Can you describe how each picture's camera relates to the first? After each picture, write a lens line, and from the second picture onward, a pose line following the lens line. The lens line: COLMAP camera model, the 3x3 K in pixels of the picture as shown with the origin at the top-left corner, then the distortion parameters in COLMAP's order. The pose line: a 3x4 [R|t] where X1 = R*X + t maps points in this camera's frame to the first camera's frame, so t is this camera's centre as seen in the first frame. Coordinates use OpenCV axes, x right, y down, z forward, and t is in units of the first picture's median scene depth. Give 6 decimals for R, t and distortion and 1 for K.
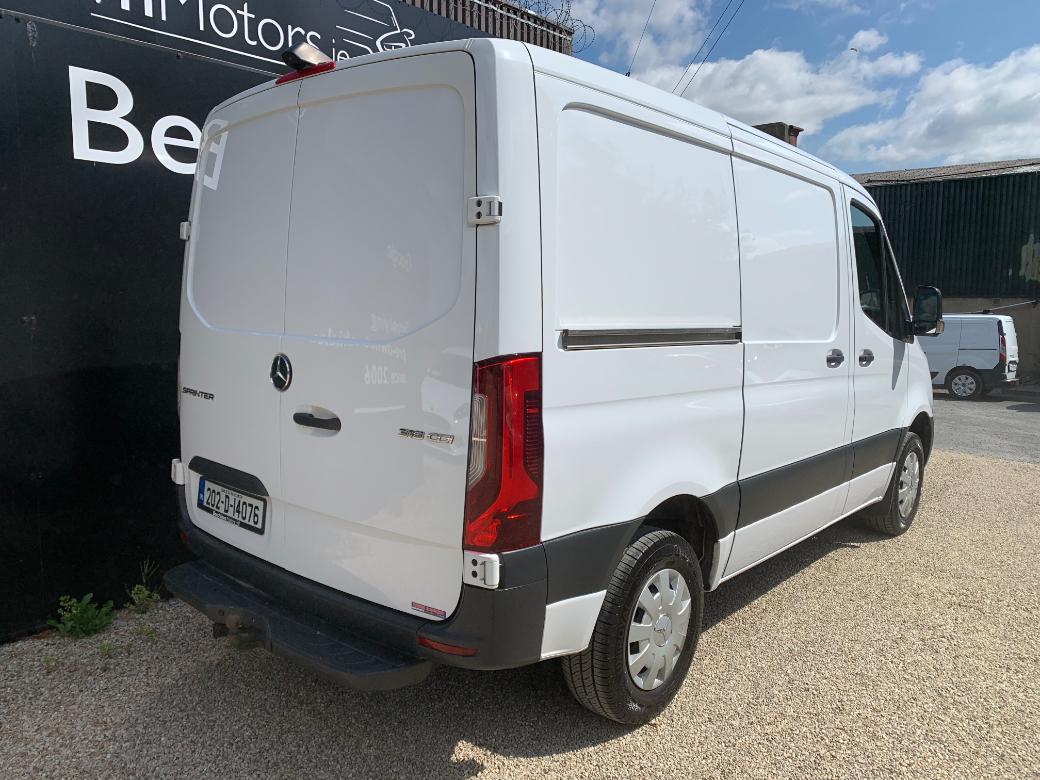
lens RADIAL K [[787.3, 0, 515.2], [0, 787.3, 388.1], [0, 0, 1]] dist [0.060441, -0.065712]
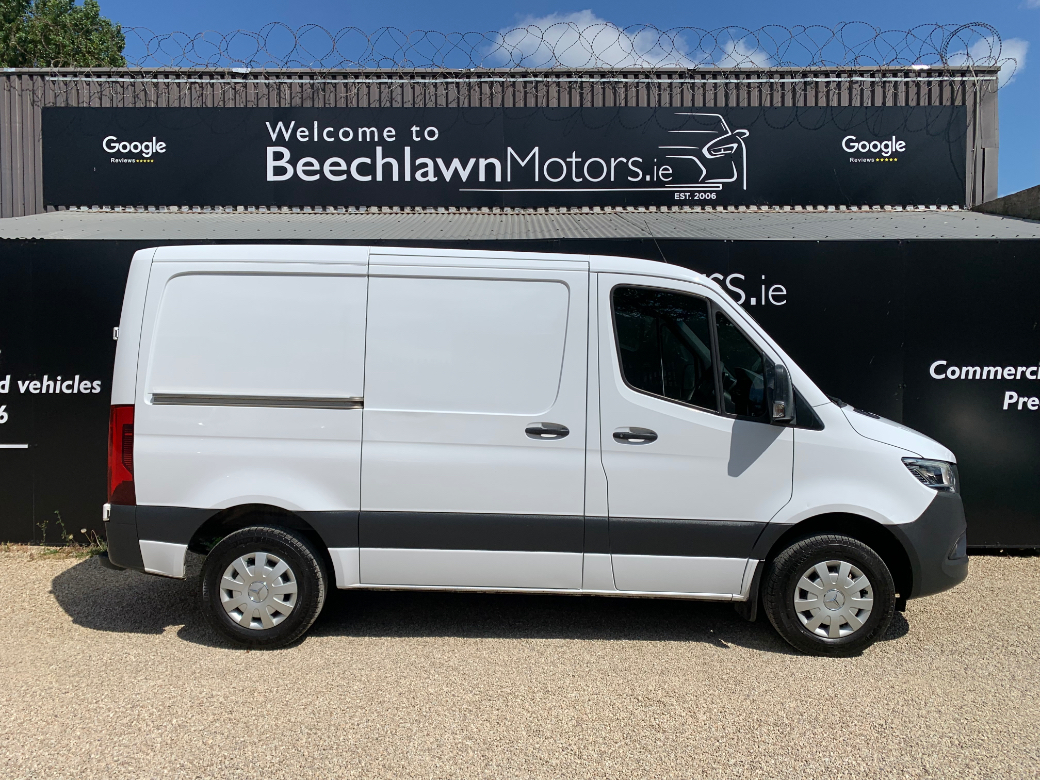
lens RADIAL K [[802.6, 0, 492.3], [0, 802.6, 390.6], [0, 0, 1]] dist [0.005820, -0.005887]
pose [[0.654394, 0.008978, -0.756101, 0.624103], [-0.084232, 0.994572, -0.061091, -0.009792], [0.751448, 0.103665, 0.651598, 0.107123]]
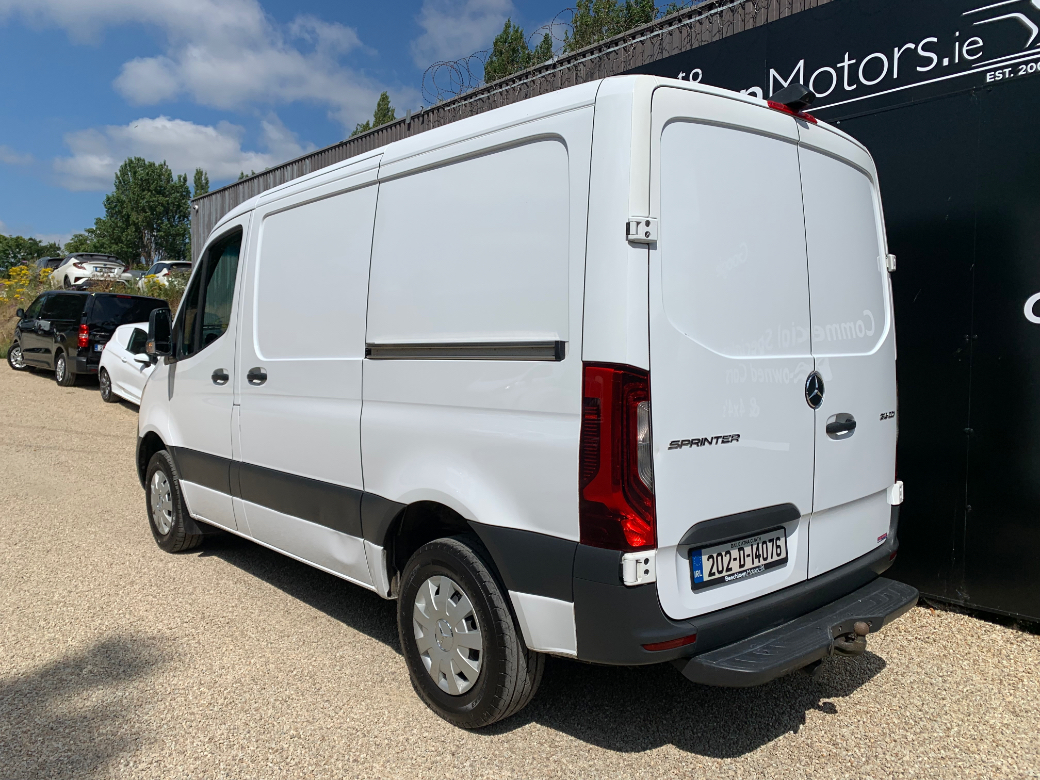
lens RADIAL K [[787.3, 0, 515.2], [0, 787.3, 388.1], [0, 0, 1]] dist [0.060441, -0.065712]
pose [[-0.113884, 0.039436, -0.992711, 0.826655], [-0.120944, 0.991230, 0.053252, -0.067311], [0.986105, 0.126127, -0.108116, 0.832159]]
